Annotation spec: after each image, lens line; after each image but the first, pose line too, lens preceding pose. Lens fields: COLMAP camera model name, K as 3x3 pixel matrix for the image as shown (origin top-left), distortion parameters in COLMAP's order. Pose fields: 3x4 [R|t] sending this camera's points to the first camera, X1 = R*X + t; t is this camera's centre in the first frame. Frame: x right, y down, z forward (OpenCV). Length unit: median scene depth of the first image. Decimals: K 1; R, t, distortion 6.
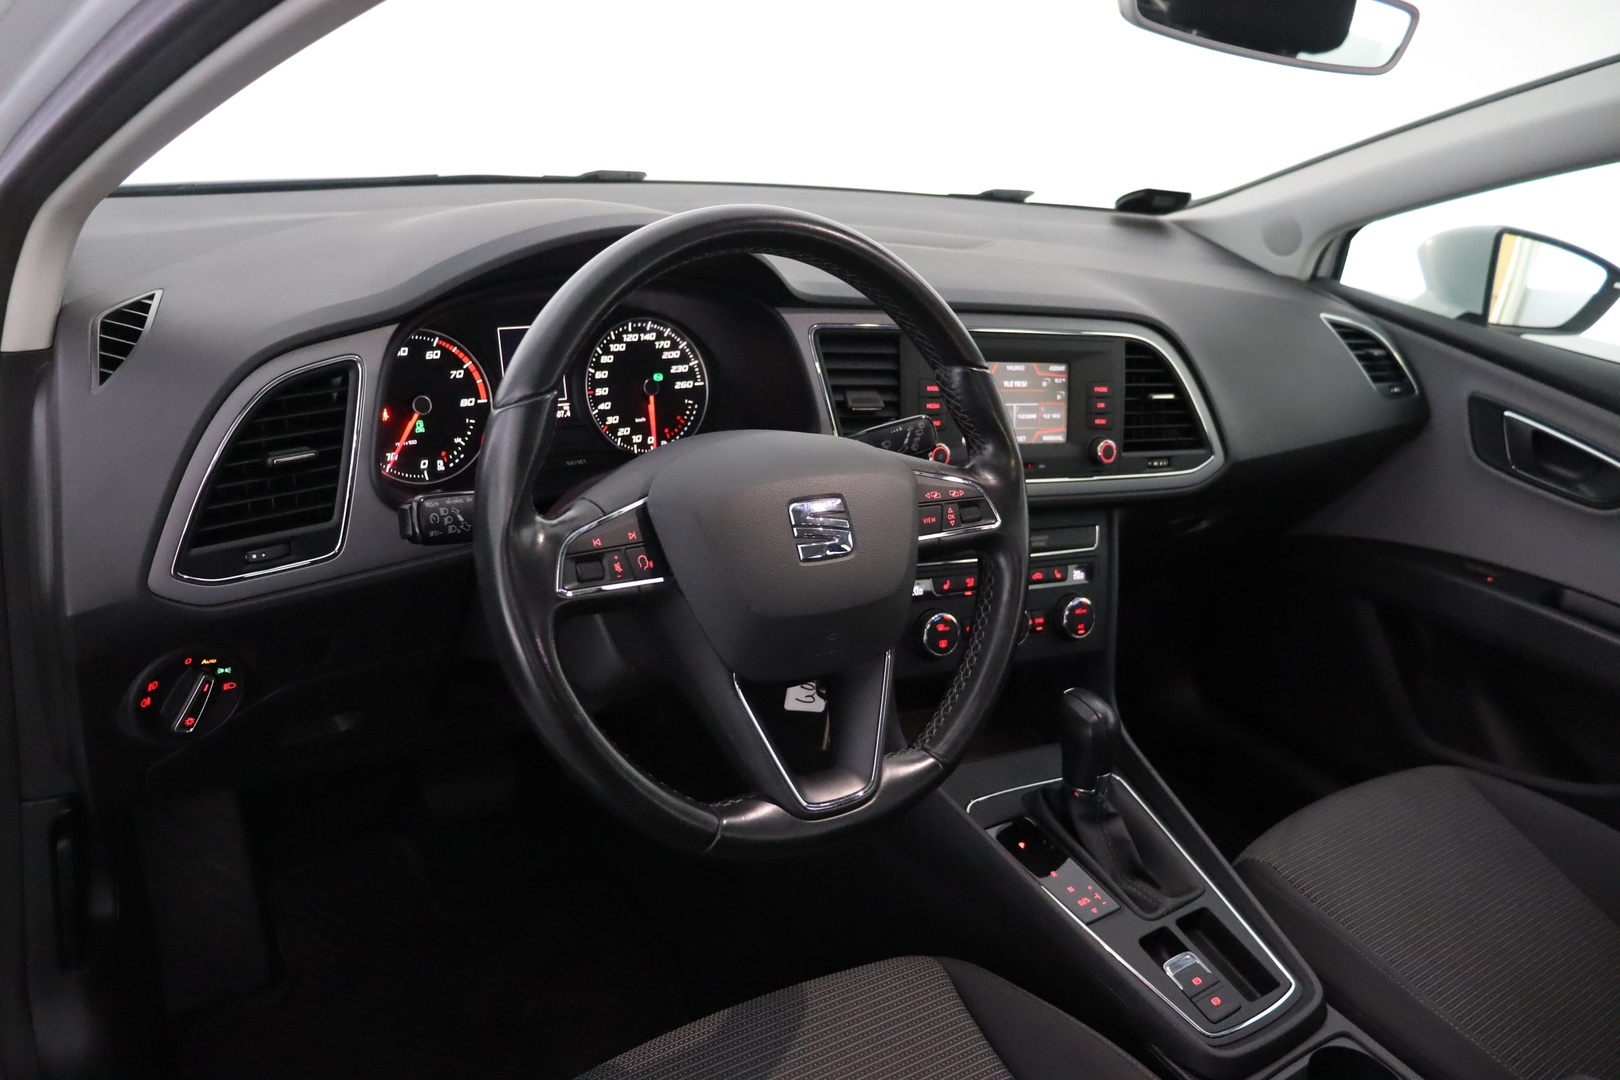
lens RADIAL K [[1269.9, 0, 811.0], [0, 1269.9, 551.0], [0, 0, 1]] dist [-0.041020, 0.009721]
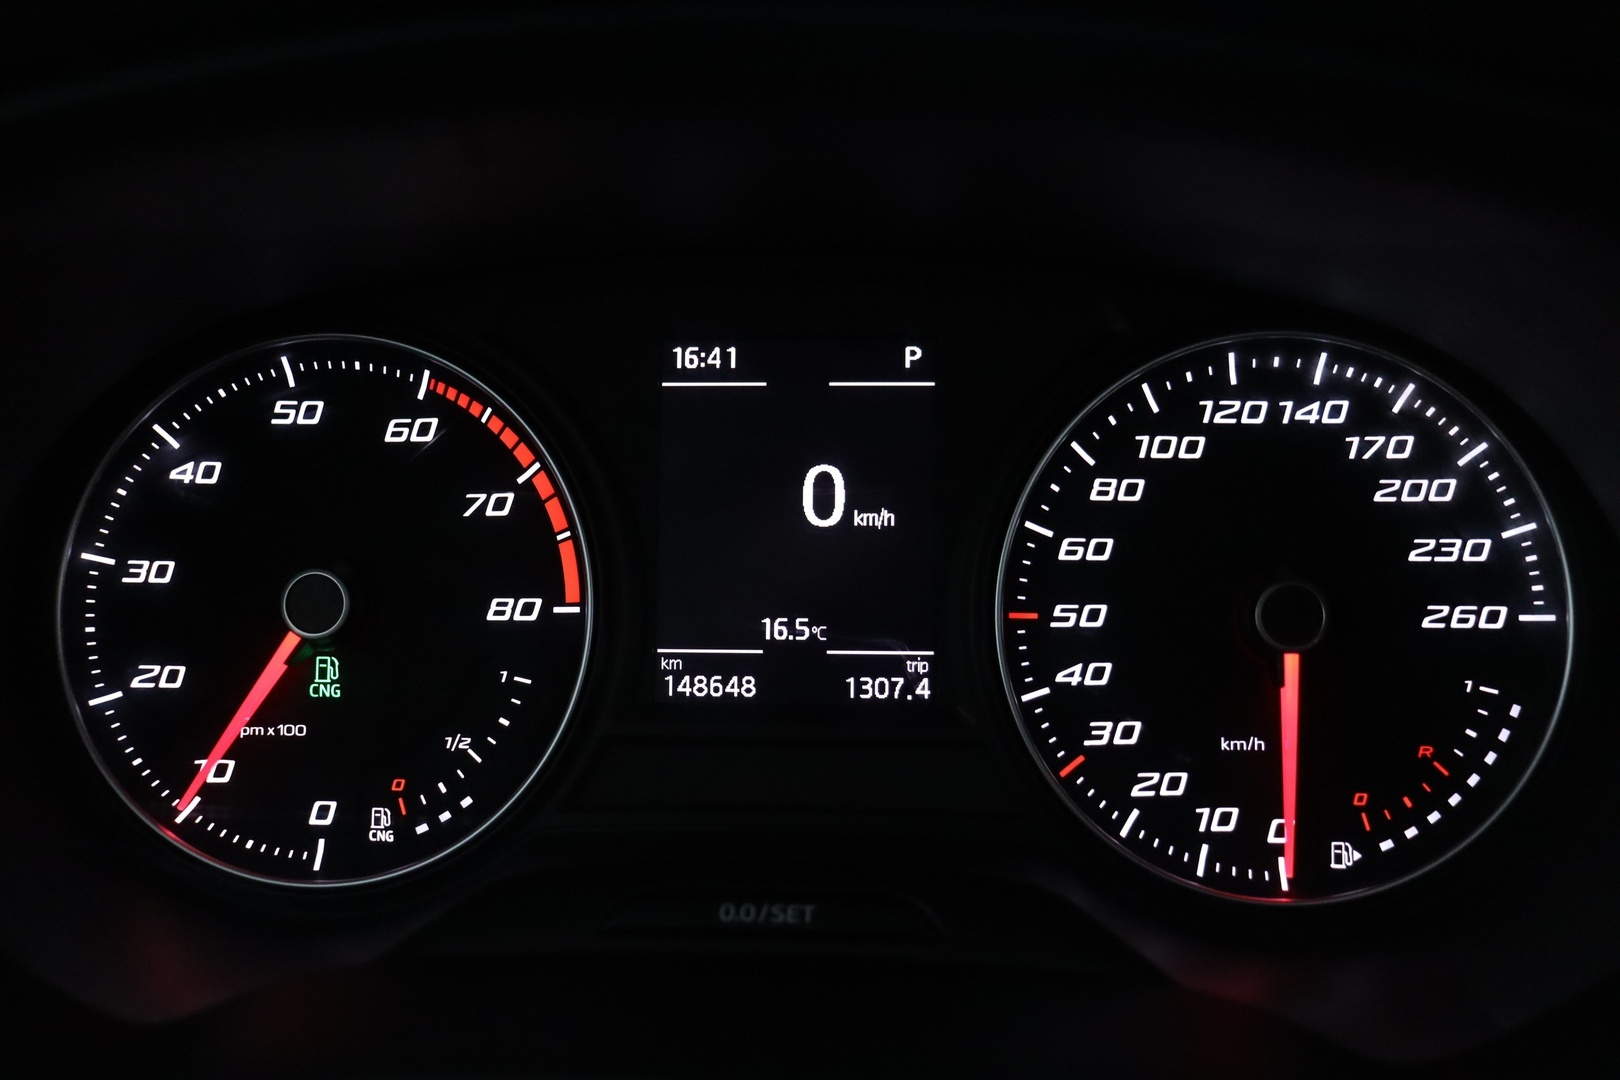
lens RADIAL K [[1804.2, 0, 806.9], [0, 1804.2, 475.3], [0, 0, 1]] dist [-0.134261, 0.000000]
pose [[0.751127, 0.043730, -0.658708, 0.027154], [-0.158634, 0.980523, -0.115797, -0.102643], [0.640815, 0.191472, 0.743434, 0.690809]]
